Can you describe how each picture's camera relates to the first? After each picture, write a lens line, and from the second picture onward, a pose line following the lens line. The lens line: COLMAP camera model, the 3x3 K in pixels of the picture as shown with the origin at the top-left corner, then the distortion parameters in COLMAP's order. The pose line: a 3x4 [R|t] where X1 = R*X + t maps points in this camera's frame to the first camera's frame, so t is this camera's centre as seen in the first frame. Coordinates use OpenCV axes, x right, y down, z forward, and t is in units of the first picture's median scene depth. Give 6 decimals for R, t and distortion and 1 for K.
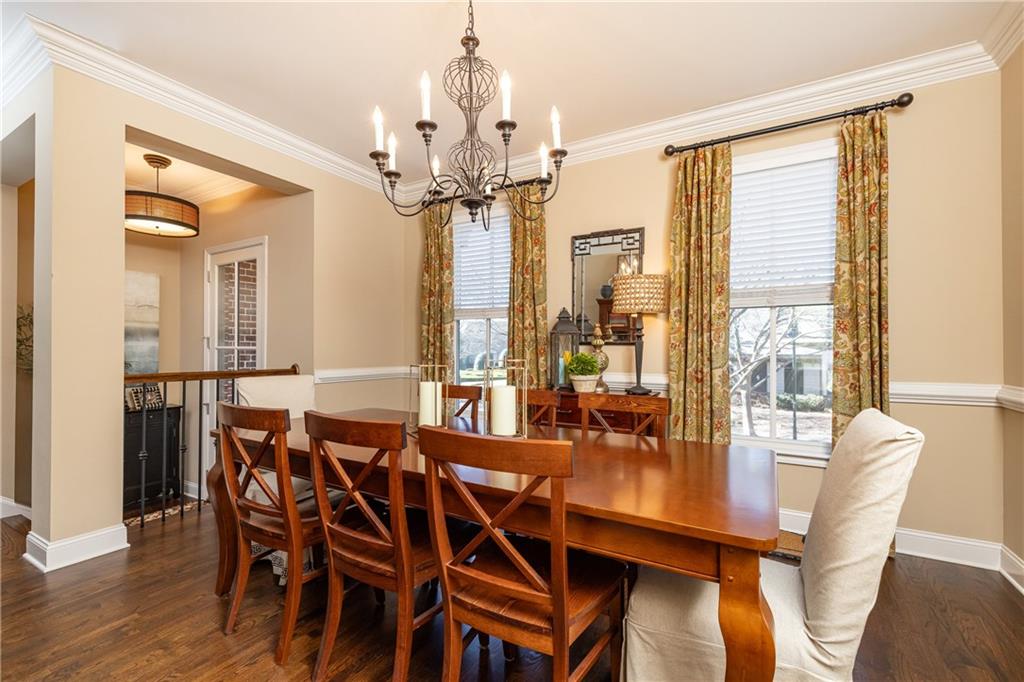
lens RADIAL K [[442.0, 0, 512.9], [0, 442.0, 344.7], [0, 0, 1]] dist [0.004164, -0.000287]
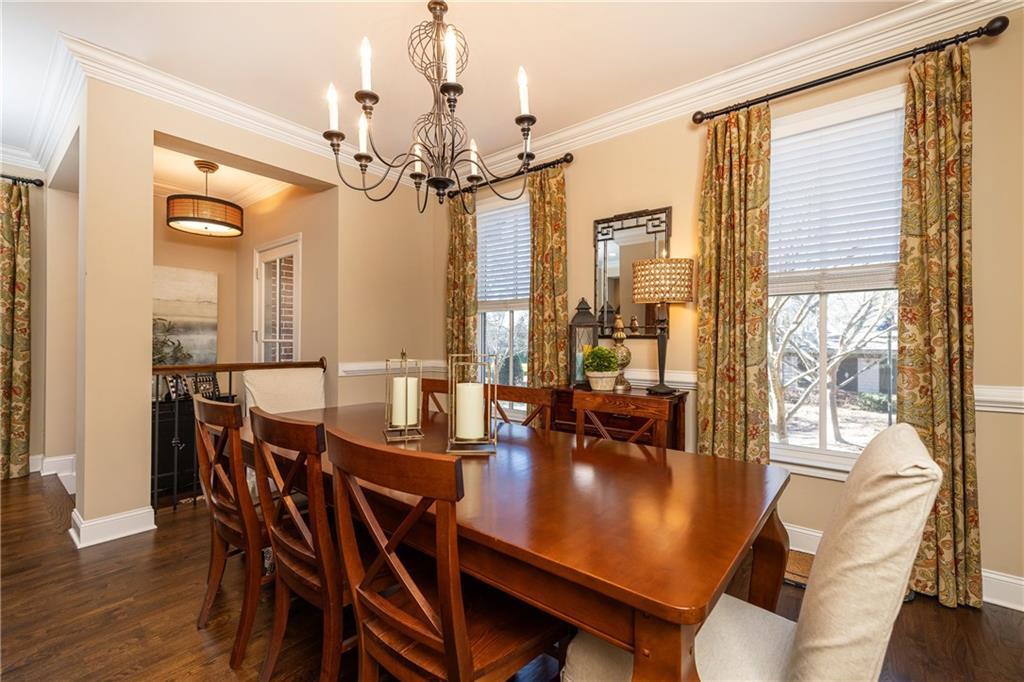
lens RADIAL K [[442.0, 0, 511.7], [0, 442.0, 337.9], [0, 0, 1]] dist [0.004164, -0.000287]
pose [[0.988550, 0.000870, -0.150889, 0.132550], [-0.001000, 0.999999, -0.000784, 0.000580], [0.150889, 0.000926, 0.988550, 0.080845]]
